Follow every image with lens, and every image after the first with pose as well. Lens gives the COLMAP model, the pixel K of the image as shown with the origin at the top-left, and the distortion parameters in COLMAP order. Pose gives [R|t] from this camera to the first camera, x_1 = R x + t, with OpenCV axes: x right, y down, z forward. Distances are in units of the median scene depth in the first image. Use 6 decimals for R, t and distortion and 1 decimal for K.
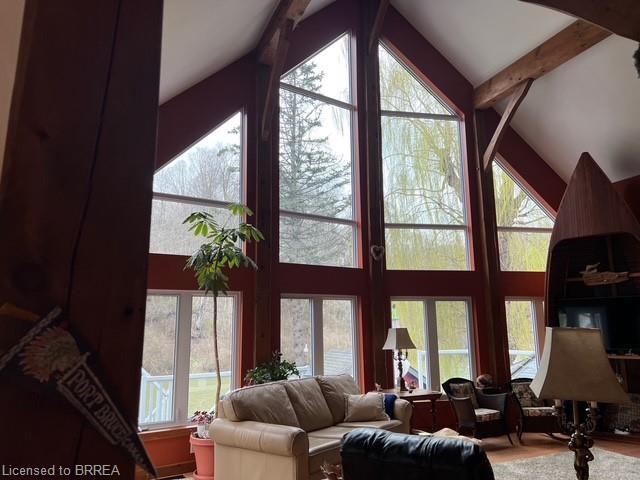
lens RADIAL K [[486.6, 0, 316.1], [0, 486.6, 242.1], [0, 0, 1]] dist [0.053625, -0.057756]
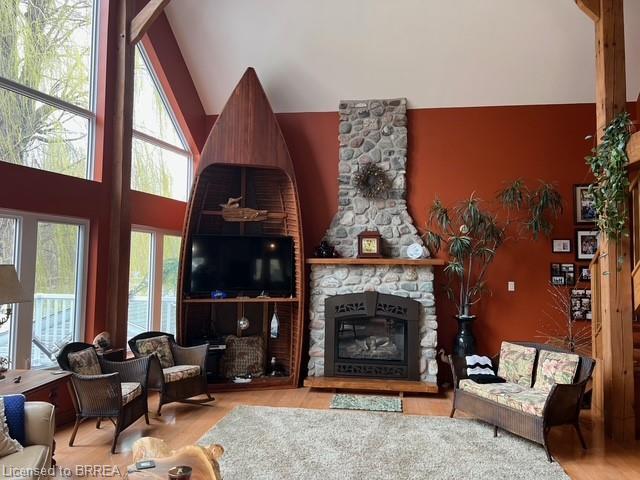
lens RADIAL K [[483.7, 0, 319.4], [0, 483.7, 236.4], [0, 0, 1]] dist [0.145357, -0.186280]
pose [[0.516828, 0.075063, 0.852792, -0.105752], [-0.167630, 0.985738, 0.014826, 0.076914], [-0.839517, -0.150616, 0.522040, 0.411369]]
